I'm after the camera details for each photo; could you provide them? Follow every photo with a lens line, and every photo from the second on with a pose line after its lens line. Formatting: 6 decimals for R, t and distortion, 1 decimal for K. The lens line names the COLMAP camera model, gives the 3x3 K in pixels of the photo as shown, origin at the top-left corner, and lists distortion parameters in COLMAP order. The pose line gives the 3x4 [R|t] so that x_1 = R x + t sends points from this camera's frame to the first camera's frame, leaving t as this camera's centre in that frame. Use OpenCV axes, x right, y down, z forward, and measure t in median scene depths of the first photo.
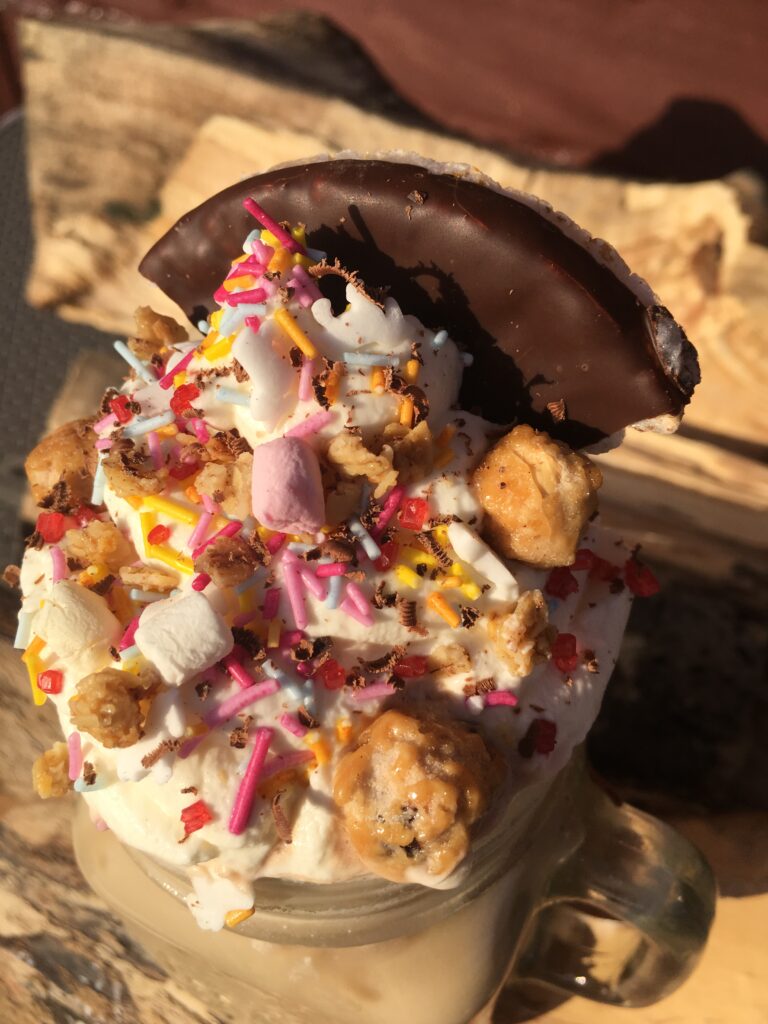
lens RADIAL K [[928.0, 0, 384.0], [0, 928.0, 512.0], [0, 0, 1]] dist [0.046922, -0.081509]
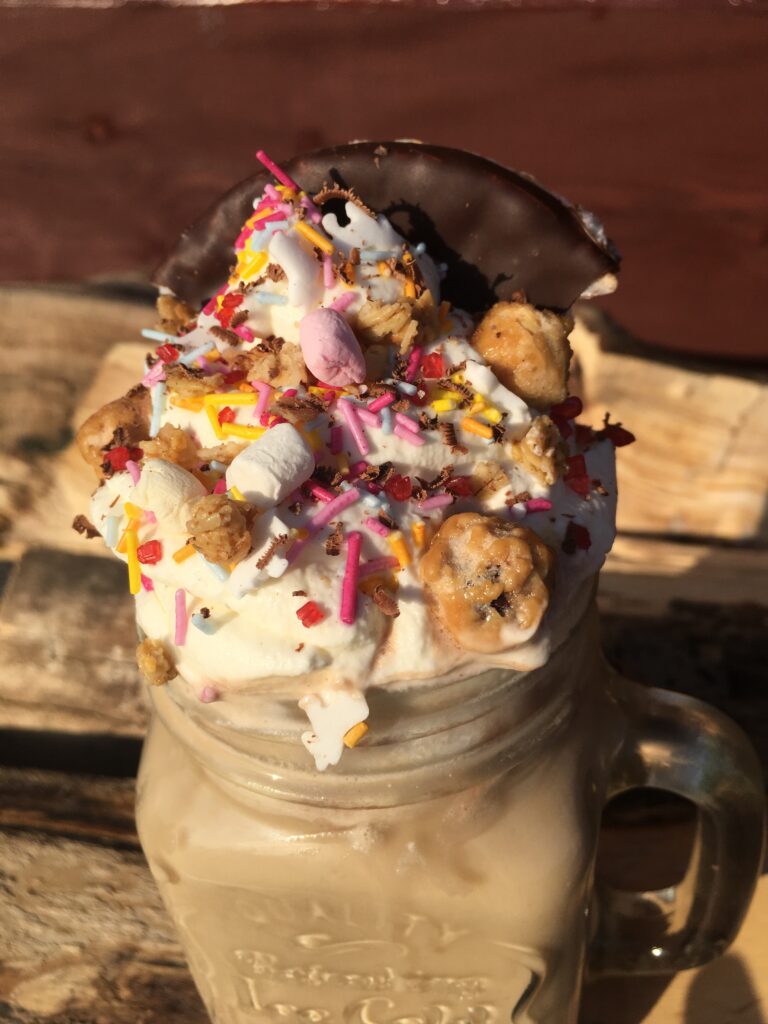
lens RADIAL K [[928.0, 0, 384.0], [0, 928.0, 512.0], [0, 0, 1]] dist [0.046922, -0.081509]
pose [[0.974950, -0.171919, 0.141124, -0.241060], [0.205053, 0.940532, -0.270838, 0.509356], [-0.086169, 0.292992, 0.952224, -0.098455]]
